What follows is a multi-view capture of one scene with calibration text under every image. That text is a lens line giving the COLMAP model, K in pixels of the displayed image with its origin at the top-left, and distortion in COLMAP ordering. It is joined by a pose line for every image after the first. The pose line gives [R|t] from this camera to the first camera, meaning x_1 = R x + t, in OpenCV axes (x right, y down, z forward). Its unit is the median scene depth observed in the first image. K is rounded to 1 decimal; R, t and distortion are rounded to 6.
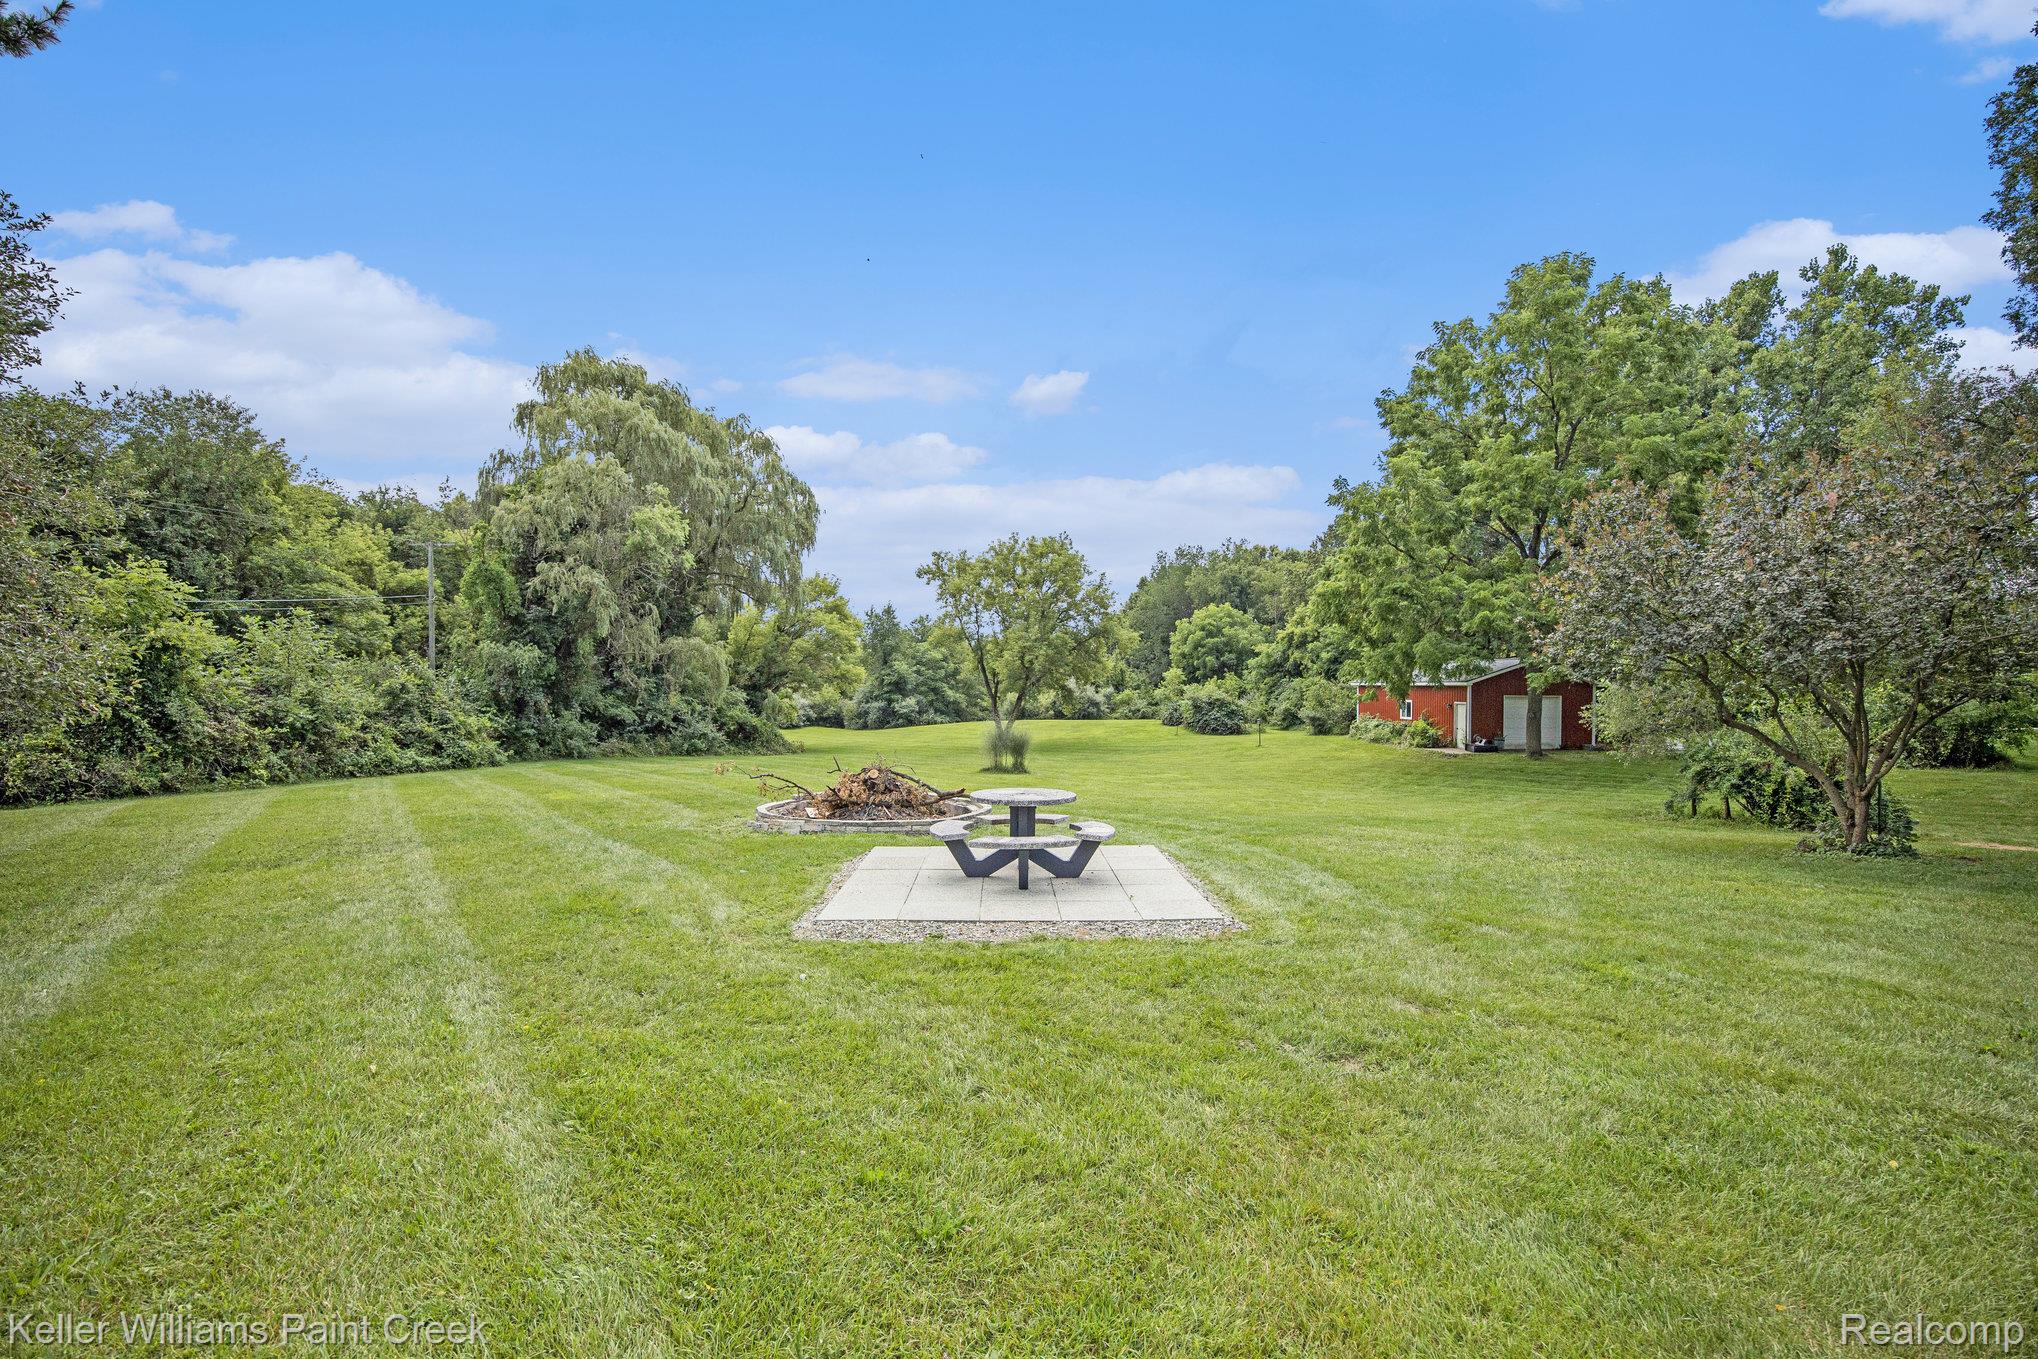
lens RADIAL K [[893.1, 0, 1046.5], [0, 893.1, 676.1], [0, 0, 1]] dist [-0.028231, 0.000822]
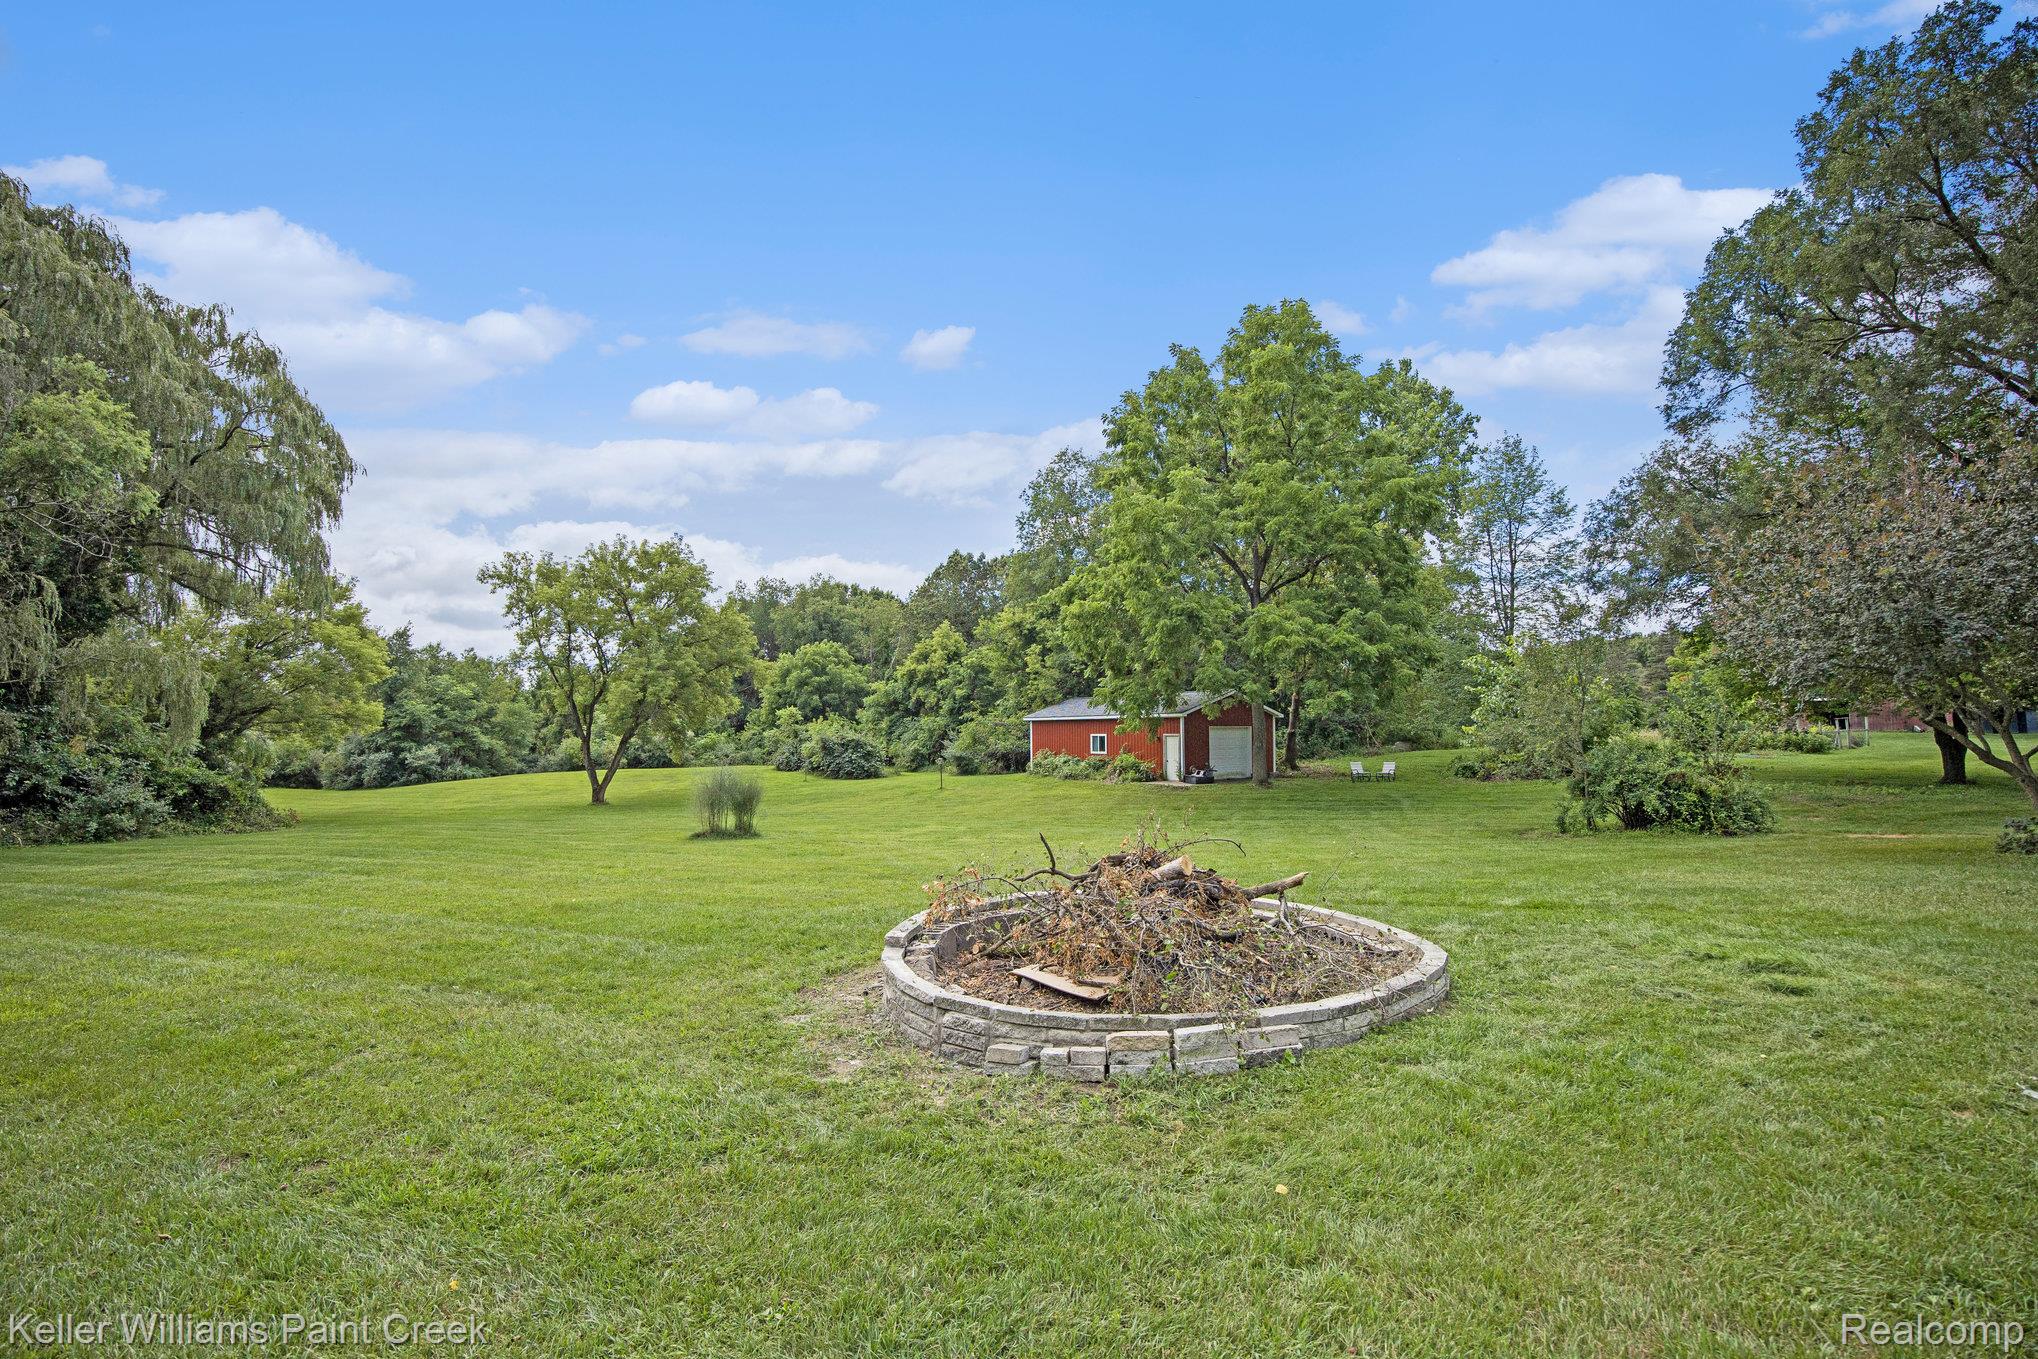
lens RADIAL K [[893.1, 0, 1046.5], [0, 893.1, 676.1], [0, 0, 1]] dist [-0.028231, 0.000822]
pose [[0.877935, 0.017061, 0.478476, -0.072420], [0.006758, 0.998824, -0.048016, 0.006385], [-0.478733, 0.045389, 0.876787, 0.108859]]
